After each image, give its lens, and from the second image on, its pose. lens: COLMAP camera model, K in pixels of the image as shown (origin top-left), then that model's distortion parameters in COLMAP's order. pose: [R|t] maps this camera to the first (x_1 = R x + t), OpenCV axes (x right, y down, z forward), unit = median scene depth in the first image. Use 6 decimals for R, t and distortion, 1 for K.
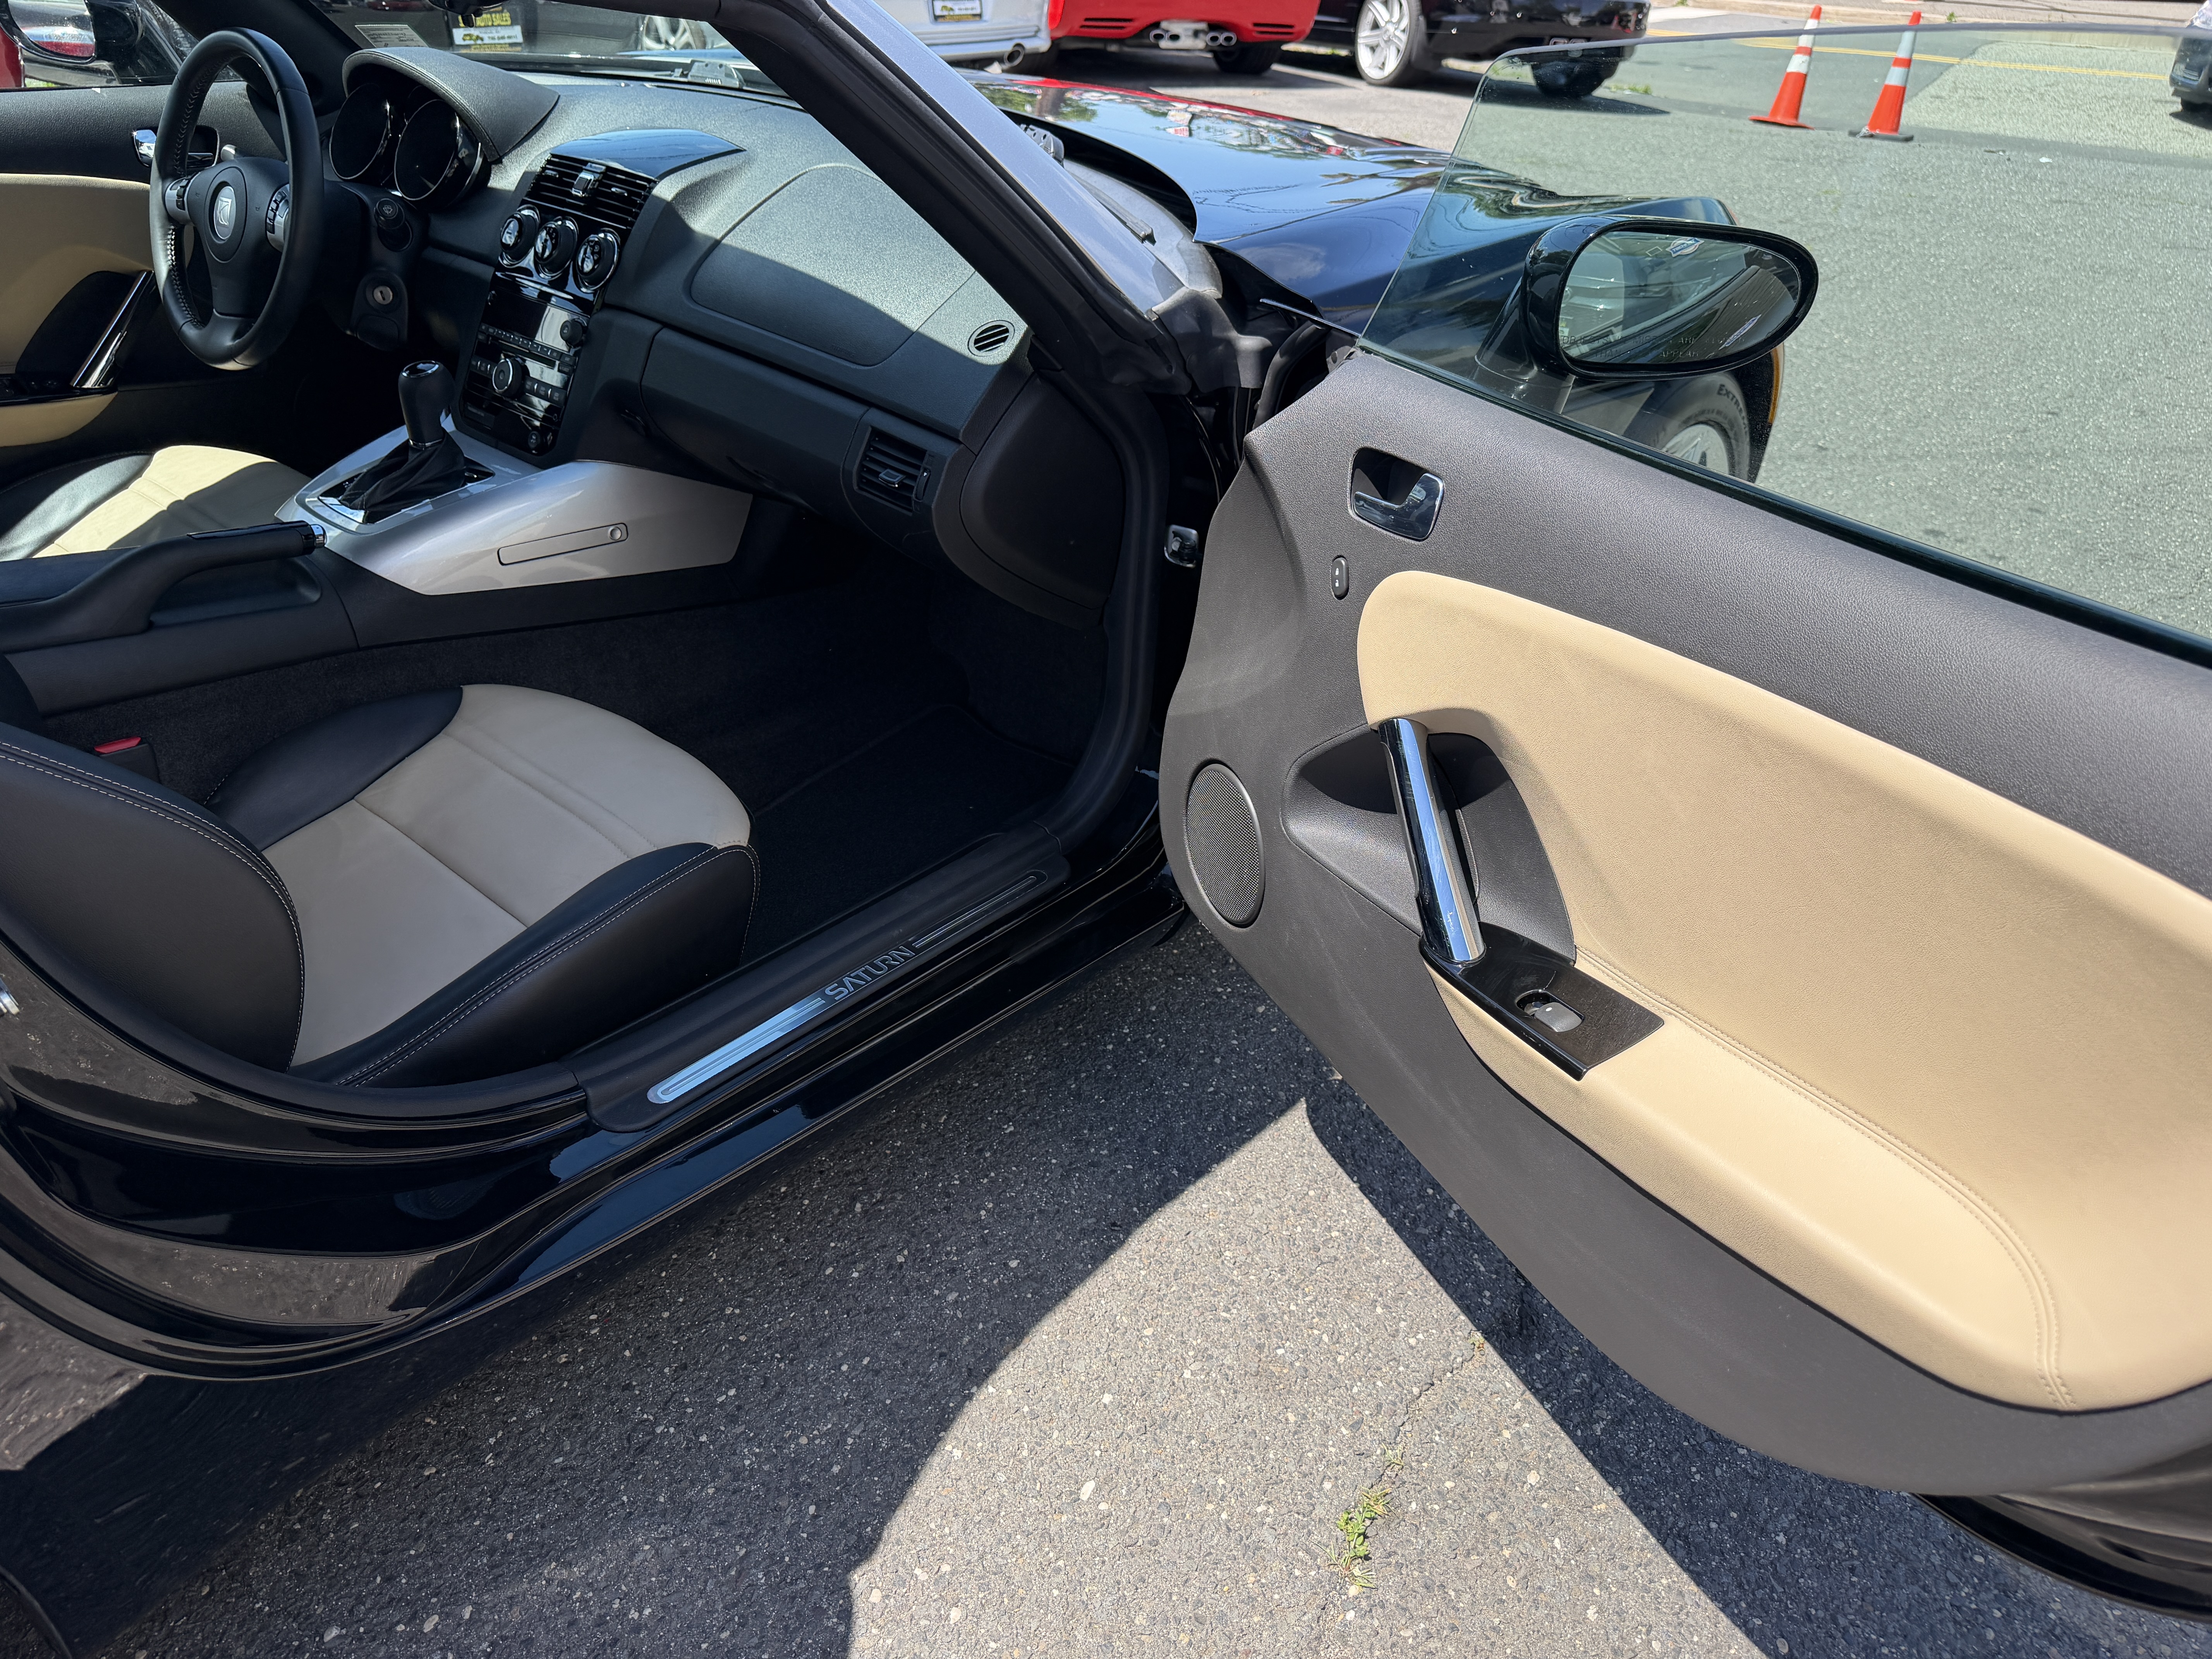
lens RADIAL K [[1580.0, 0, 1106.0], [0, 1580.0, 829.5], [0, 0, 1]] dist [-0.004341, -0.004853]
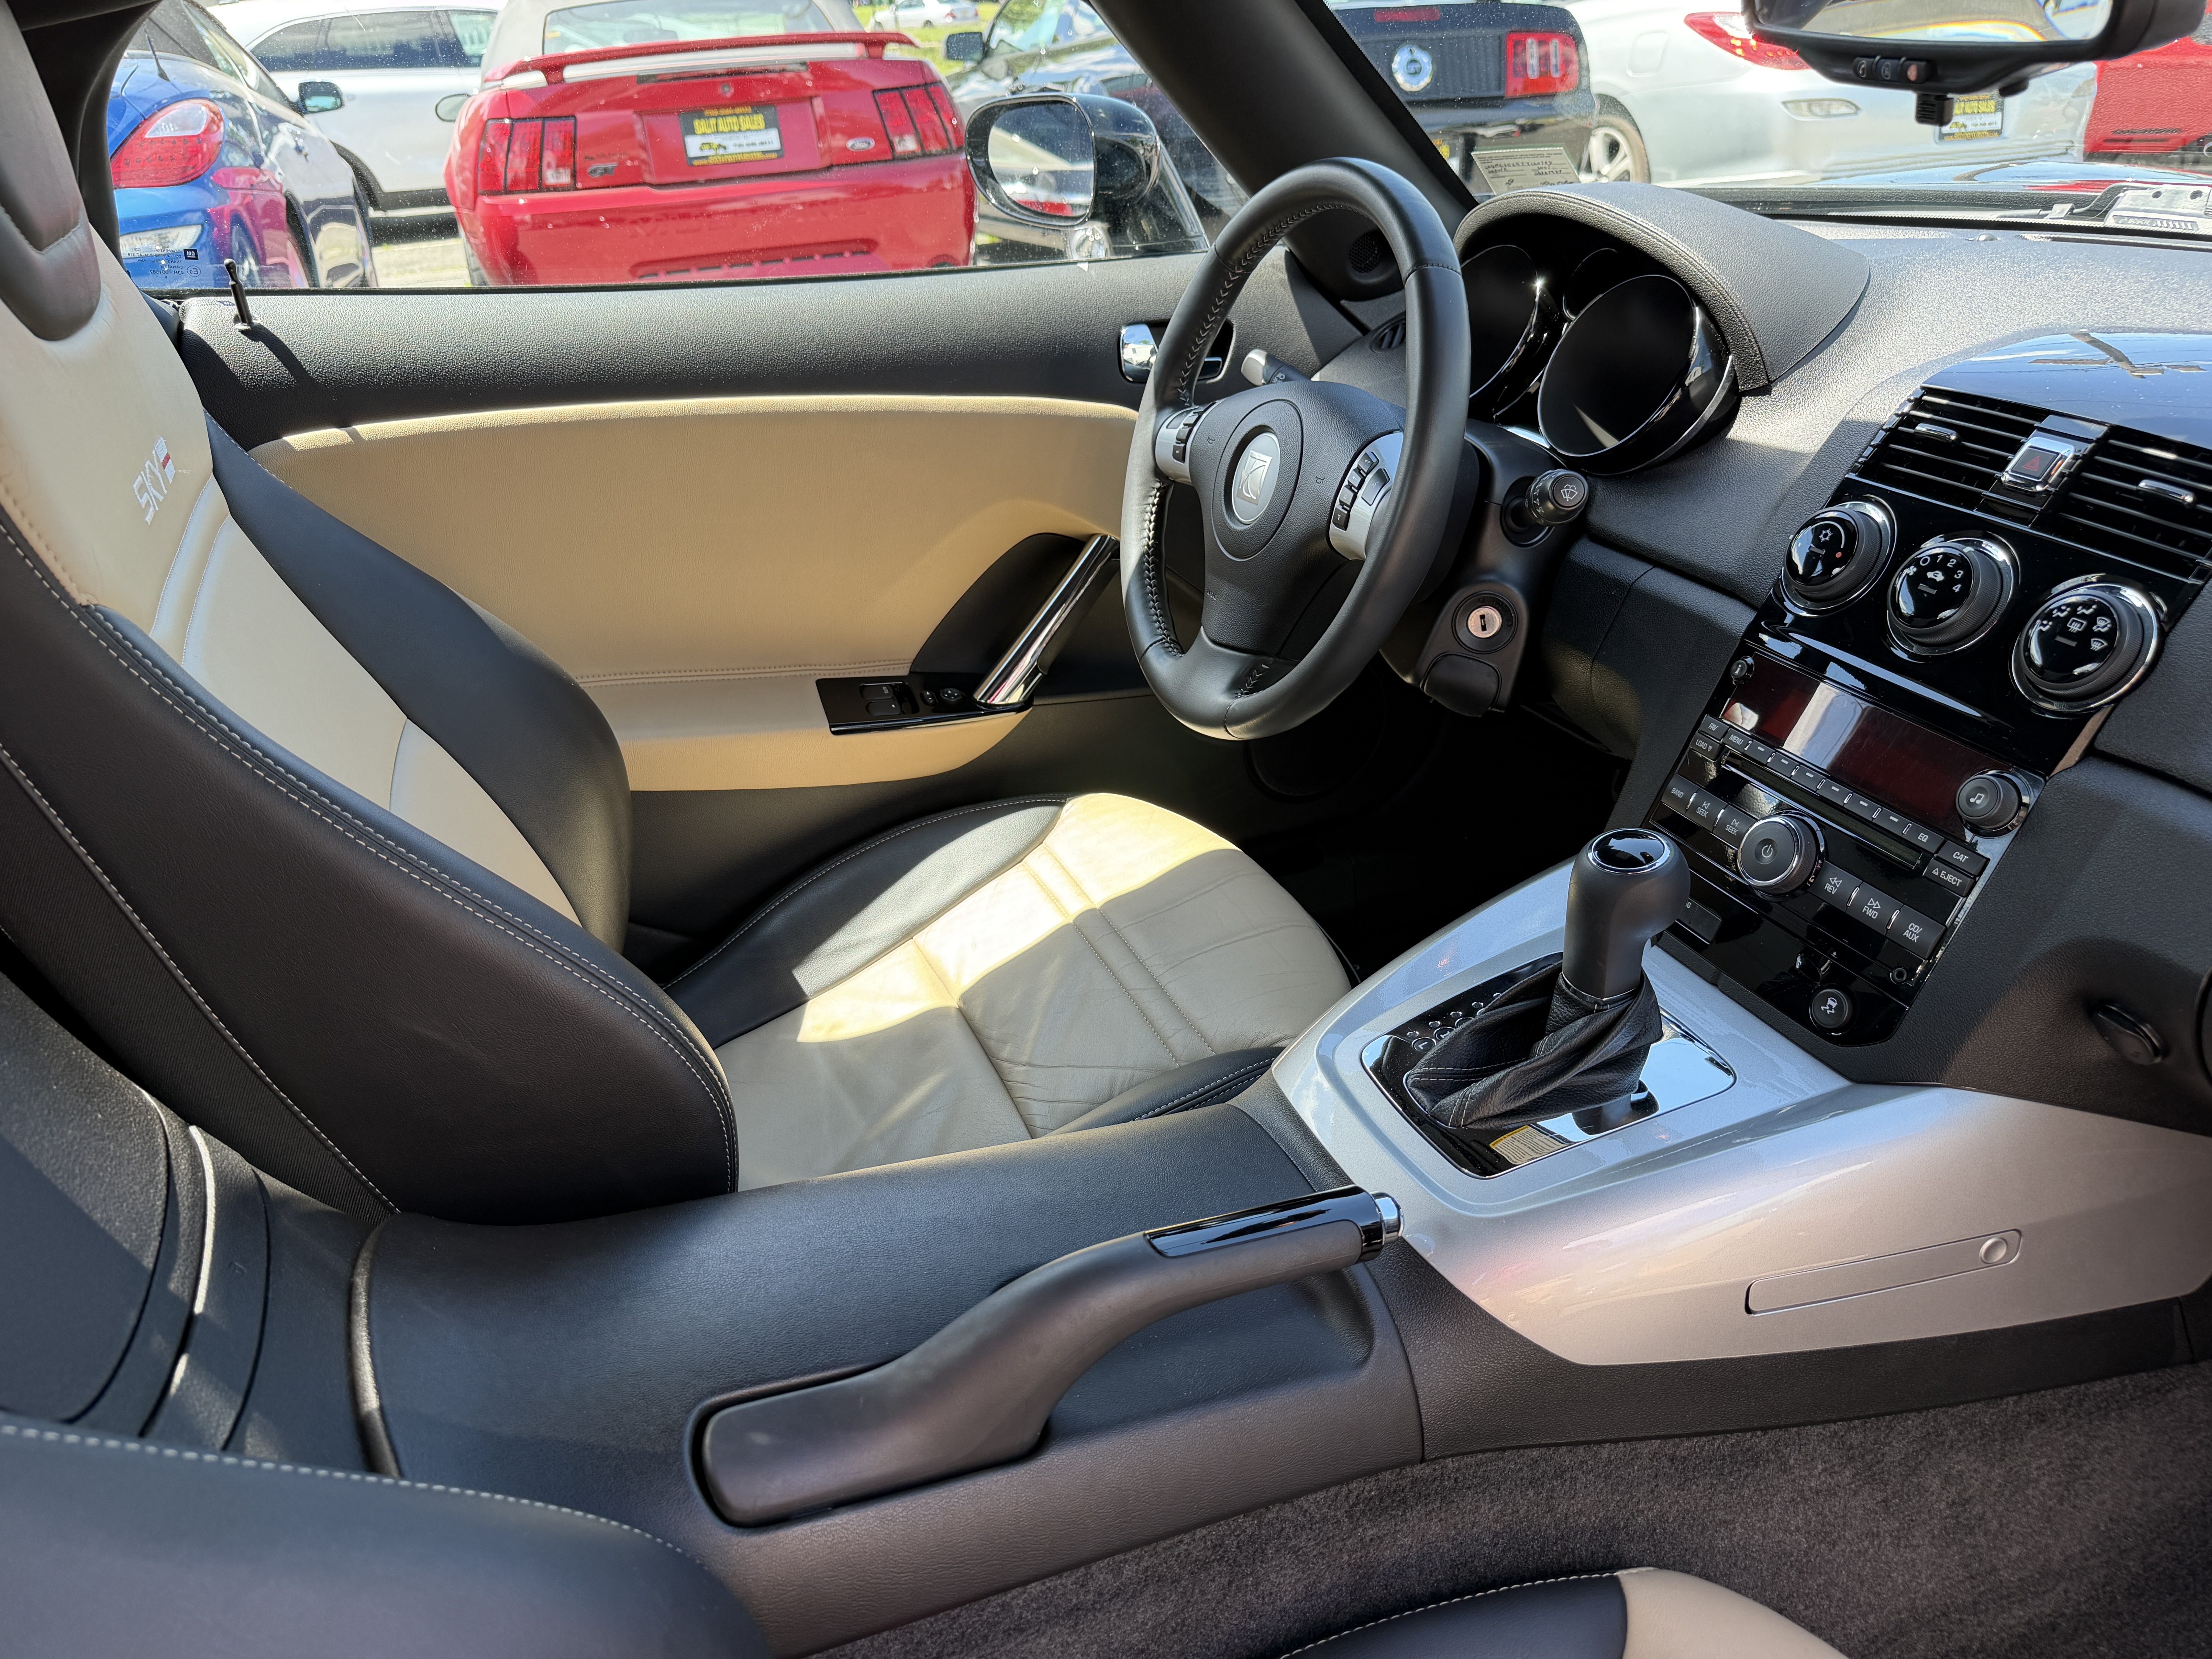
lens RADIAL K [[1580.0, 0, 1106.0], [0, 1580.0, 829.5], [0, 0, 1]] dist [-0.004341, -0.004853]
pose [[0.884204, 0.135027, -0.447159, -0.322288], [-0.168234, 0.985119, -0.035190, -0.228411], [0.435753, 0.106342, 0.893762, 0.462325]]
